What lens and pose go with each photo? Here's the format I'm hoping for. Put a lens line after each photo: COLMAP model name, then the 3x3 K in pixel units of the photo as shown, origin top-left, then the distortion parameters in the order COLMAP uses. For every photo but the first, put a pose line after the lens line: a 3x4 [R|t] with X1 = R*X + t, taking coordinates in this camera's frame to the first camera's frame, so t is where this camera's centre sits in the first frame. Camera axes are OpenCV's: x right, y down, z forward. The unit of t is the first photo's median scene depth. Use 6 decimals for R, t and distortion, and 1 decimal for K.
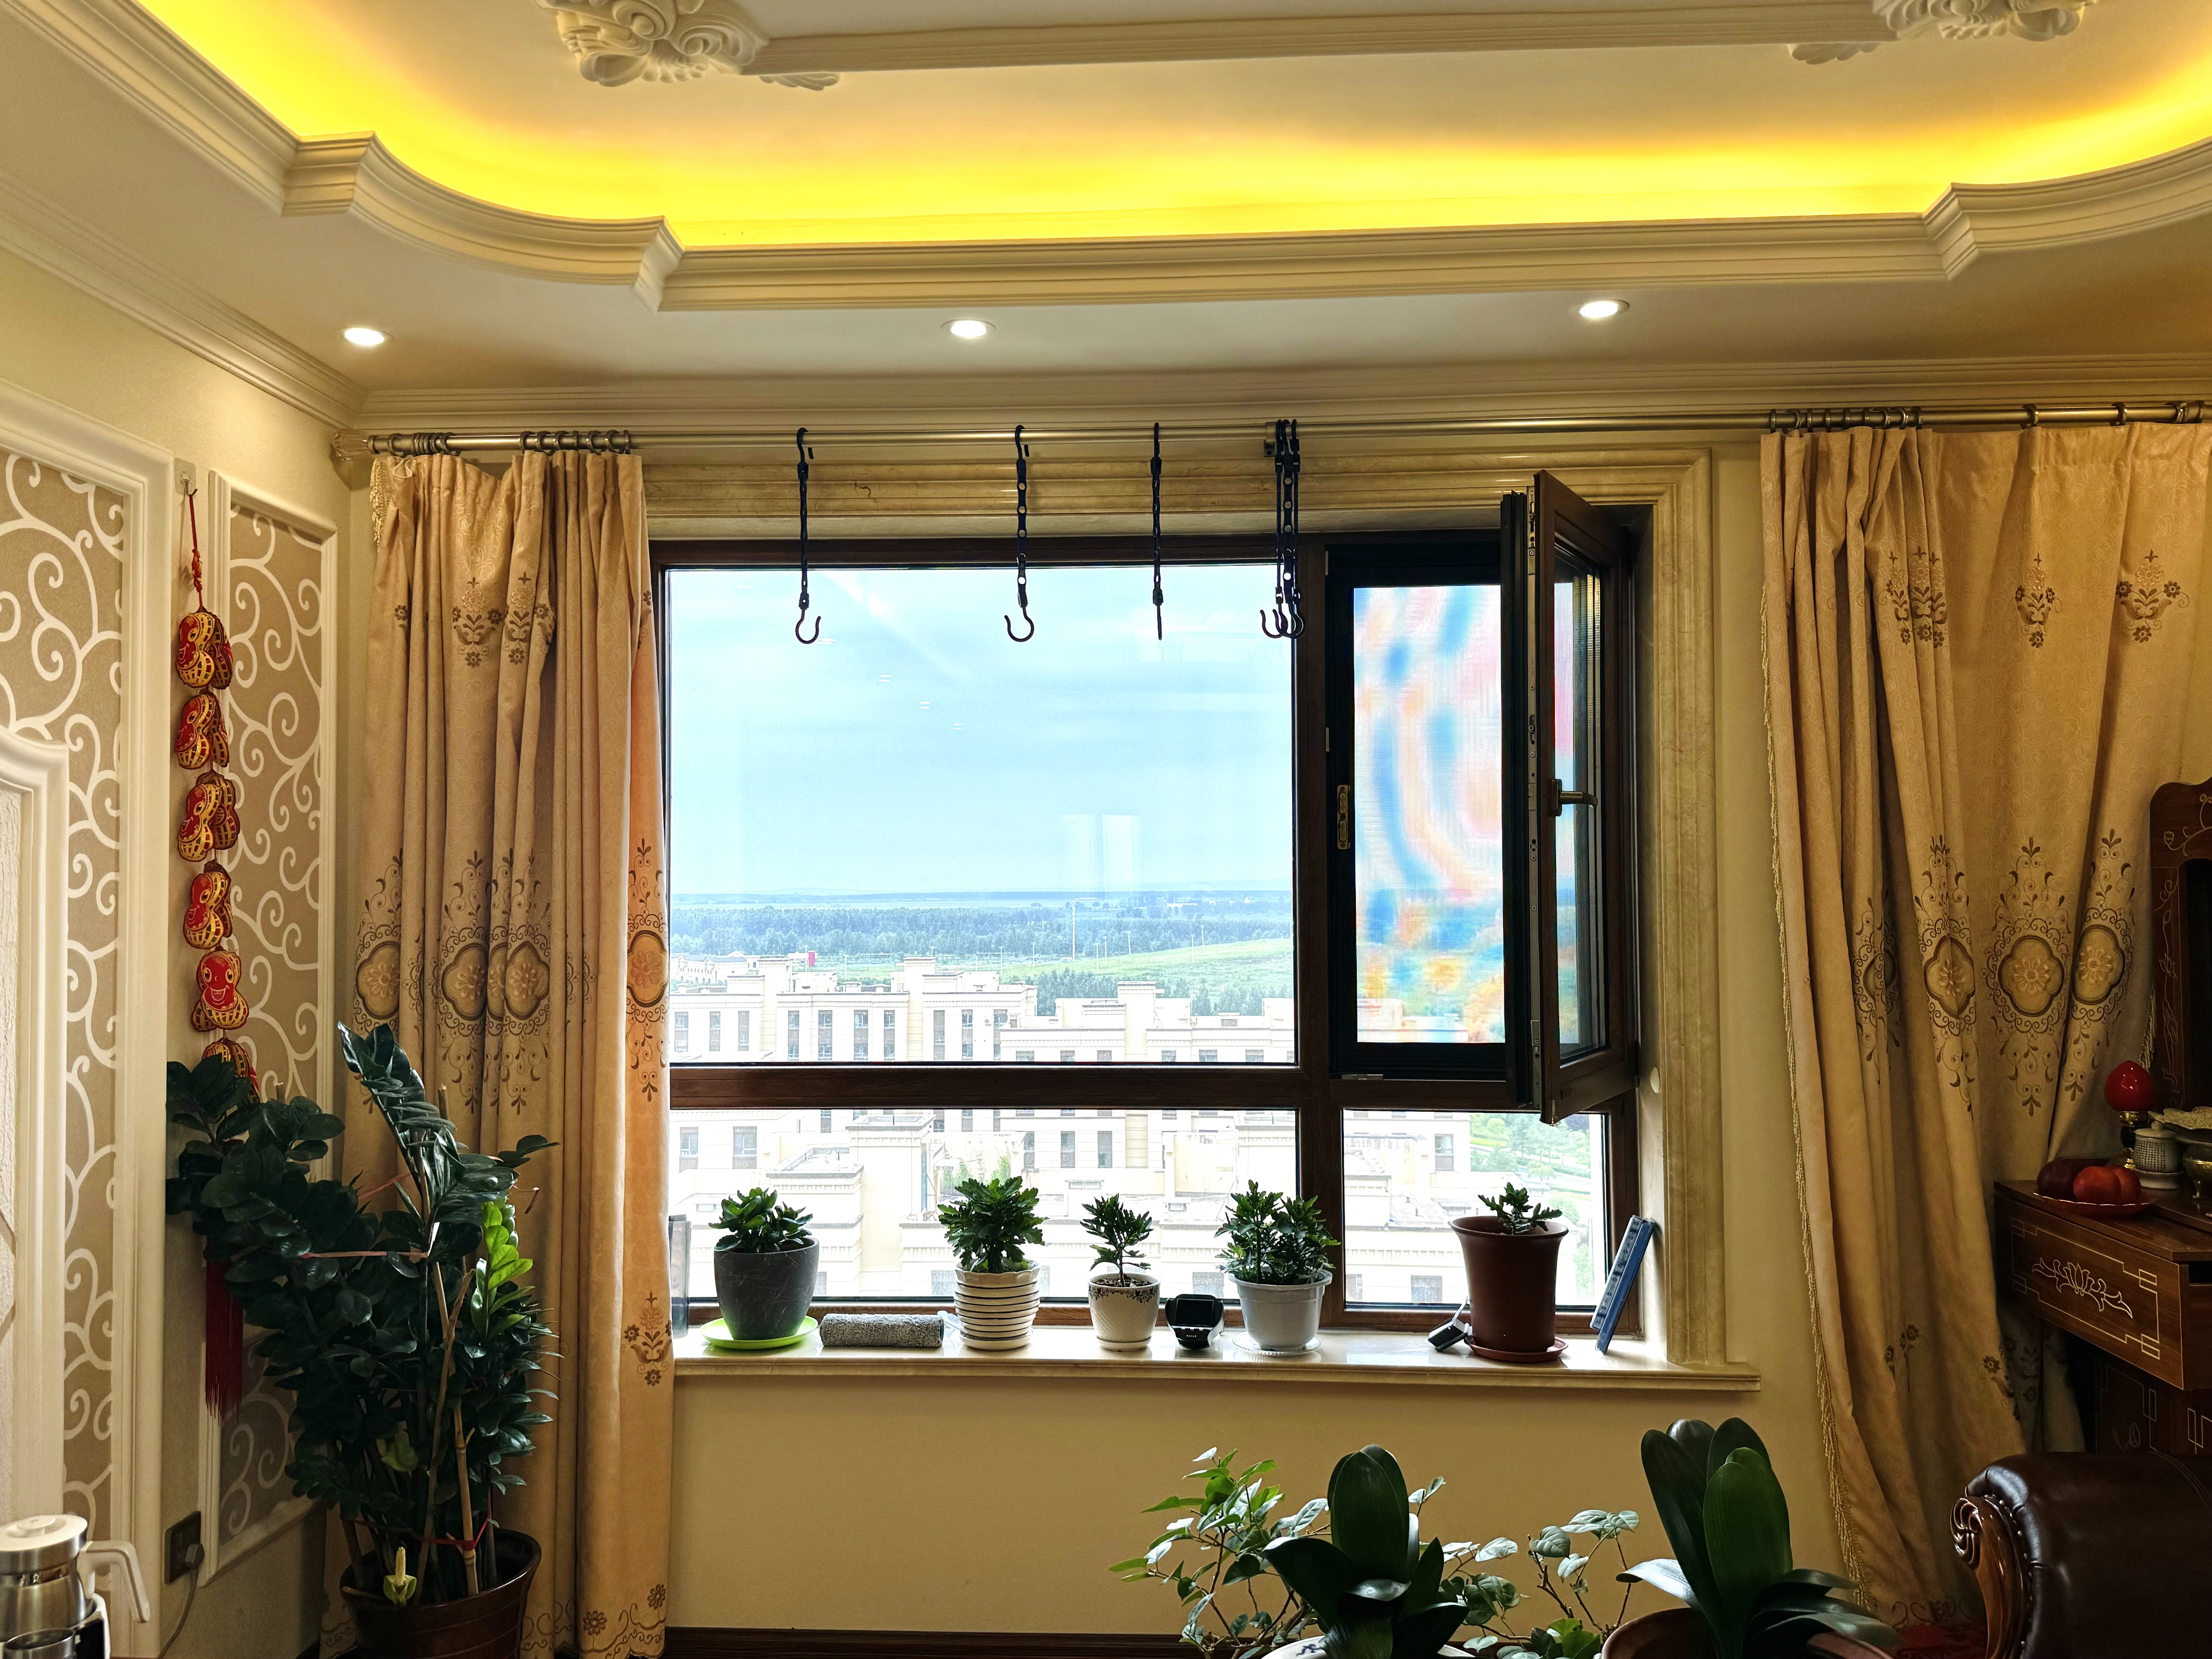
lens RADIAL K [[1634.1, 0, 1106.0], [0, 1634.1, 829.5], [0, 0, 1]] dist [0.023312, -0.002537]
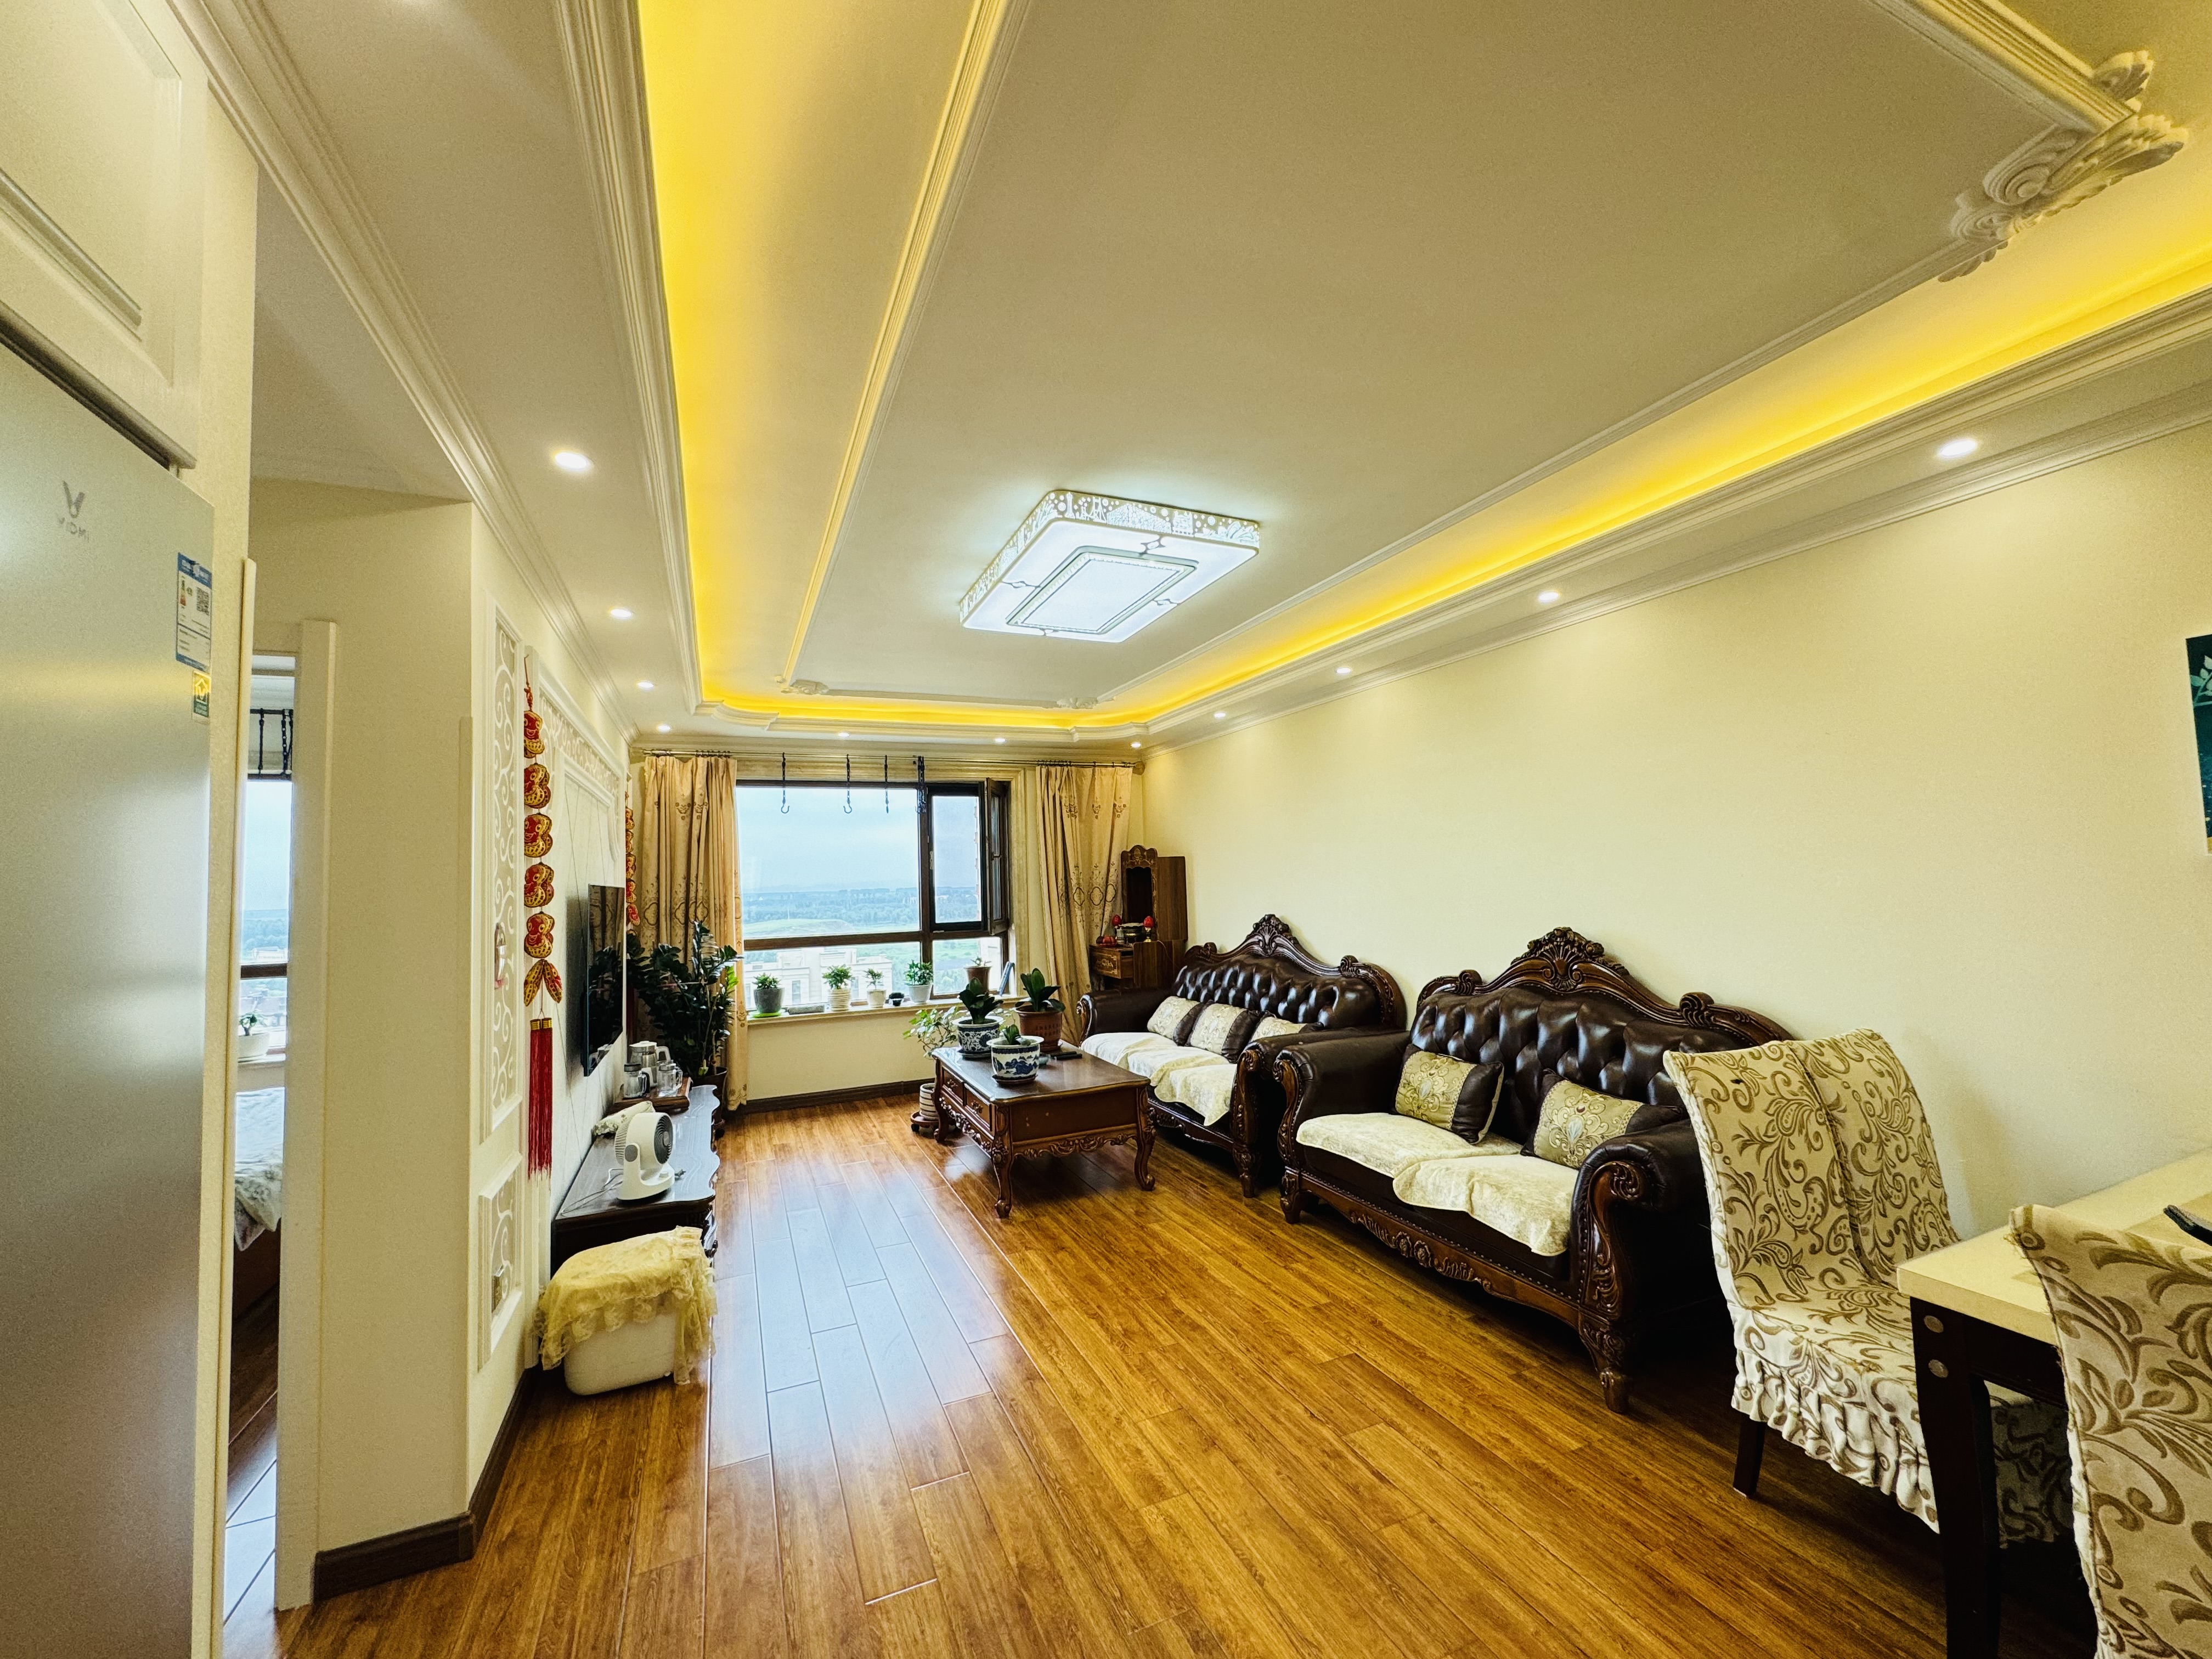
lens RADIAL K [[881.5, 0, 1106.0], [0, 881.5, 829.5], [0, 0, 1]] dist [0.000338, 0.000017]
pose [[0.893665, 0.002433, 0.448728, -0.423397], [0.015580, 0.999214, -0.036446, -0.000310], [-0.448464, 0.039562, 0.892925, -1.015761]]
